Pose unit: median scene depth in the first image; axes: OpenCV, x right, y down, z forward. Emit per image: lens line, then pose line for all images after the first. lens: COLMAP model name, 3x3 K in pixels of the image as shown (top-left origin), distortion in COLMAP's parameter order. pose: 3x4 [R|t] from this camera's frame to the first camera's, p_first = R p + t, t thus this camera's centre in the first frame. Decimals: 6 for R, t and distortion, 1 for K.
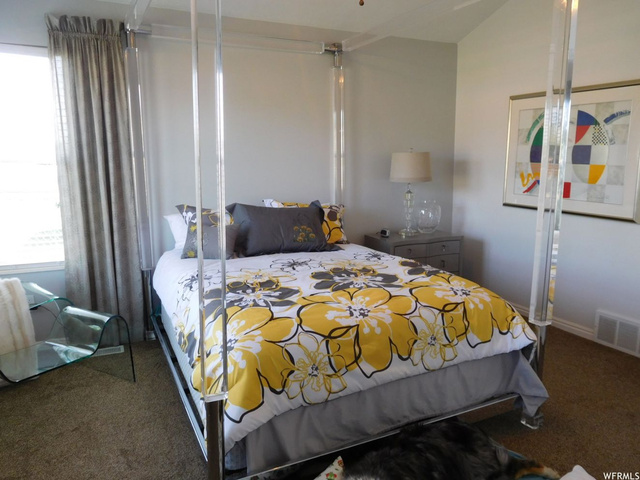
lens RADIAL K [[468.3, 0, 320.0], [0, 468.3, 240.0], [0, 0, 1]] dist [-0.040138, 0.003711]
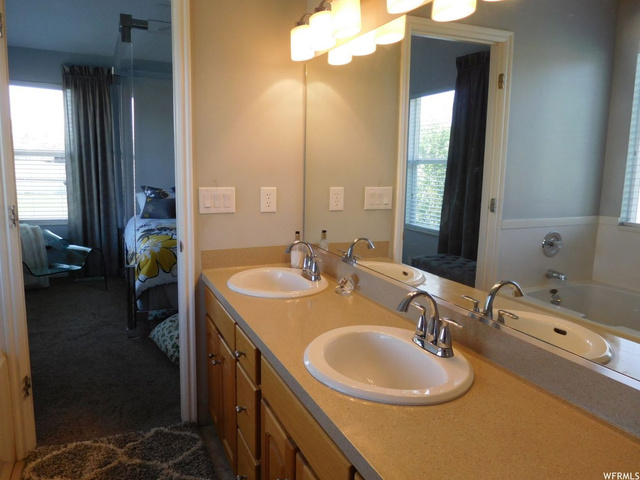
lens RADIAL K [[468.3, 0, 320.0], [0, 468.3, 240.0], [0, 0, 1]] dist [-0.040138, 0.003711]
pose [[0.999288, 0.029231, -0.023835, 0.351662], [-0.029500, 0.999504, -0.011017, 0.111963], [0.023501, 0.011712, 0.999655, -0.565002]]
